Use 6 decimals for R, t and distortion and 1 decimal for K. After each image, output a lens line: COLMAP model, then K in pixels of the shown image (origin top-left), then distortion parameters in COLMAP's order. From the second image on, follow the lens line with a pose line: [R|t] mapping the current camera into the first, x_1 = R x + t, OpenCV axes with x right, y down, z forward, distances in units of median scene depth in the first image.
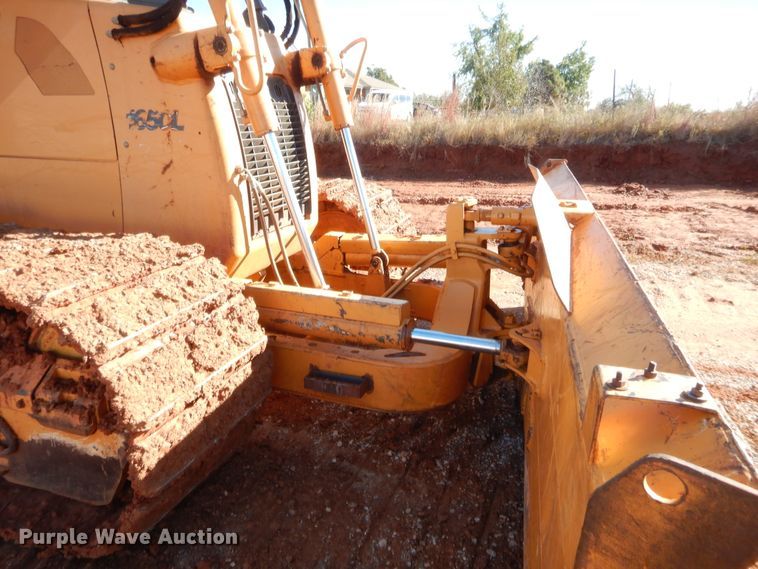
lens RADIAL K [[531.9, 0, 374.2], [0, 531.9, 269.3], [0, 0, 1]] dist [0.020583, -0.007334]
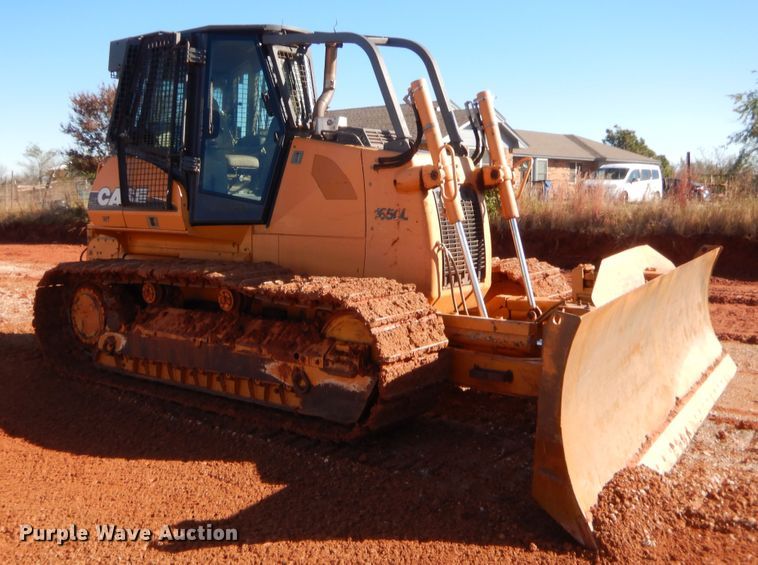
lens RADIAL K [[531.9, 0, 374.2], [0, 531.9, 267.3], [0, 0, 1]] dist [0.020583, -0.007334]
pose [[0.939285, 0.034342, -0.341416, 0.123535], [-0.089265, 0.985177, -0.146484, 0.144182], [0.331324, 0.168067, 0.928428, -0.579584]]
